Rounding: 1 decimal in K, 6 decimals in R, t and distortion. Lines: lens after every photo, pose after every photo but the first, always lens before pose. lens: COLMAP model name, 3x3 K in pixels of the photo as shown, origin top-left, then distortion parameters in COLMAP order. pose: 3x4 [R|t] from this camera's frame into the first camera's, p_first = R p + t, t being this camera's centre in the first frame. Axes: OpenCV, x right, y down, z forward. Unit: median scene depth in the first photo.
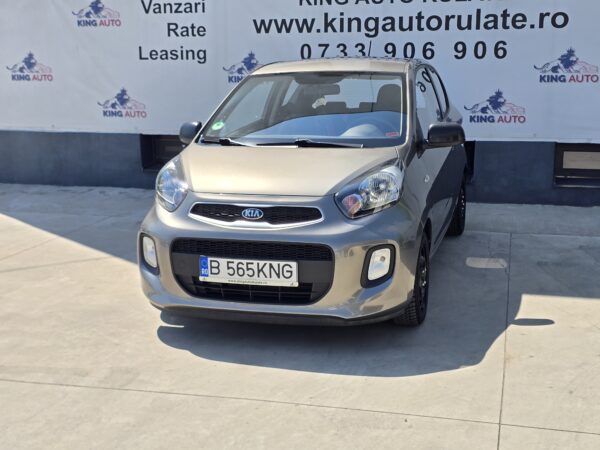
lens RADIAL K [[808.6, 0, 298.3], [0, 808.6, 226.3], [0, 0, 1]] dist [0.127978, -0.352274]
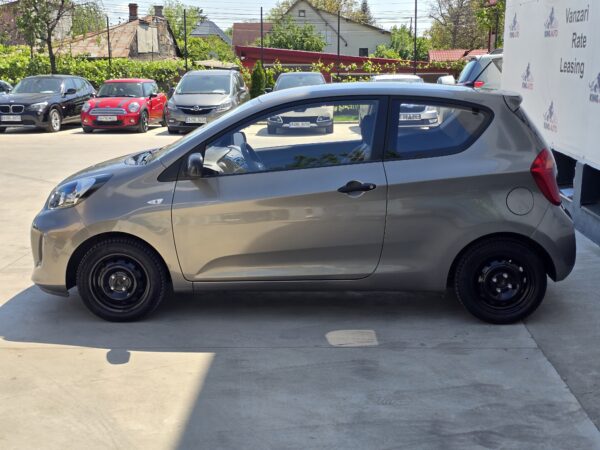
lens RADIAL K [[808.6, 0, 298.3], [0, 808.6, 226.3], [0, 0, 1]] dist [0.127978, -0.352274]
pose [[0.242660, 0.207862, -0.947581, 0.728397], [-0.192539, 0.967663, 0.162961, -0.141078], [0.950813, 0.142902, 0.274834, 0.529727]]
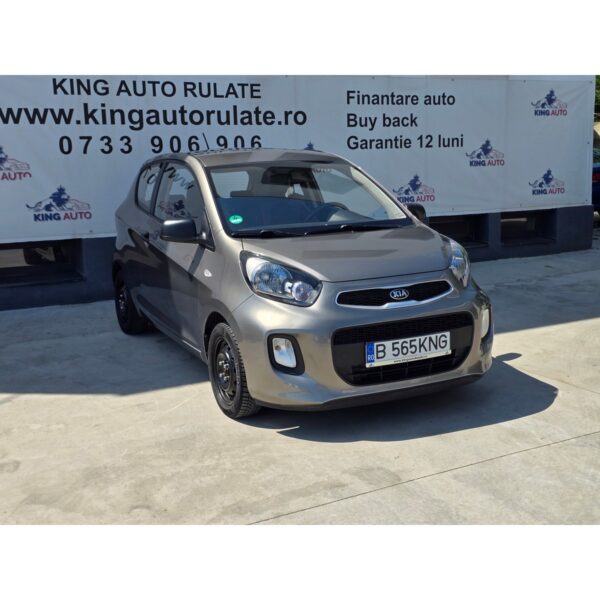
lens RADIAL K [[805.0, 0, 309.5], [0, 805.0, 300.8], [0, 0, 1]] dist [0.108291, -0.245450]
pose [[0.735788, -0.129918, 0.664634, -0.433562], [0.148929, 0.988442, 0.028340, -0.027920], [-0.660633, 0.078131, 0.746632, 0.158370]]
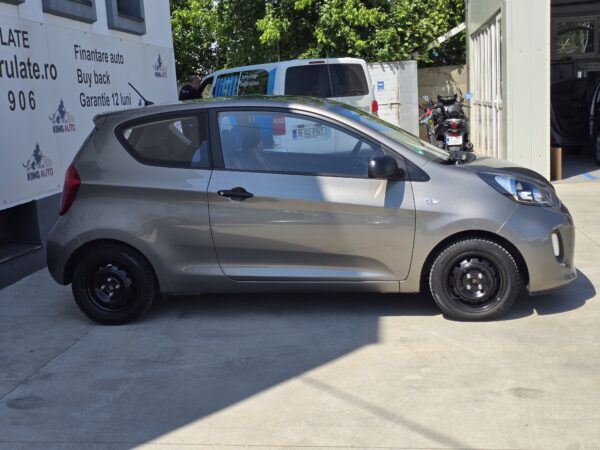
lens RADIAL K [[808.6, 0, 298.3], [0, 808.6, 226.3], [0, 0, 1]] dist [0.127978, -0.352274]
pose [[-0.140122, -0.139775, 0.980219, -0.708936], [0.250508, 0.952772, 0.171671, -0.158968], [-0.957920, 0.269608, -0.098490, 0.817540]]
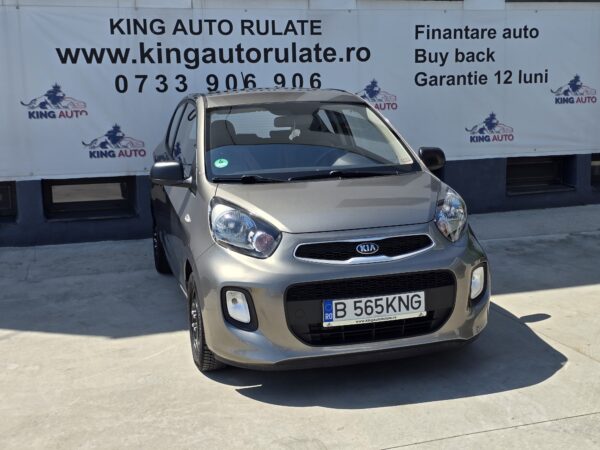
lens RADIAL K [[803.0, 0, 308.2], [0, 803.0, 222.4], [0, 0, 1]] dist [0.144294, -0.433439]
pose [[0.848815, -0.097860, 0.519554, -0.317443], [0.120146, 0.992713, -0.009306, -0.023809], [-0.514857, 0.070322, 0.854387, 0.114517]]
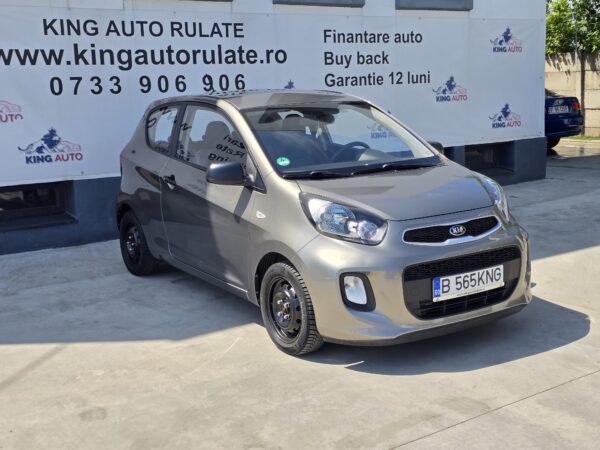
lens RADIAL K [[808.6, 0, 298.3], [0, 808.6, 226.3], [0, 0, 1]] dist [0.127978, -0.352274]
pose [[0.657529, -0.143727, 0.739594, -0.524230], [0.172095, 0.984336, 0.038289, -0.052045], [-0.733512, 0.102105, 0.671964, 0.220231]]
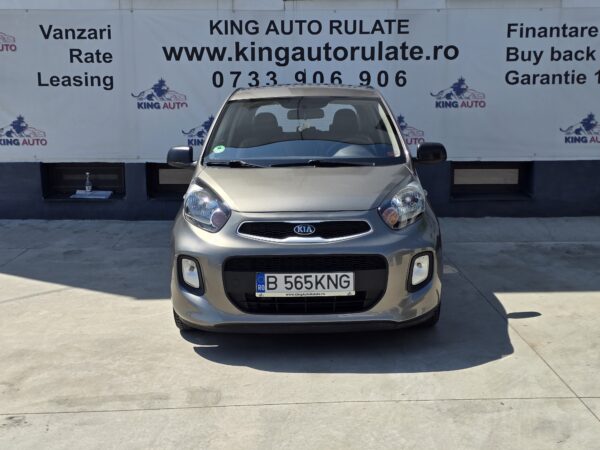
lens RADIAL K [[803.0, 0, 308.2], [0, 803.0, 222.4], [0, 0, 1]] dist [0.144294, -0.433439]
pose [[0.959919, -0.044367, 0.276745, -0.178085], [0.054941, 0.998022, -0.030566, 0.003849], [-0.274842, 0.044546, 0.960457, -0.004095]]
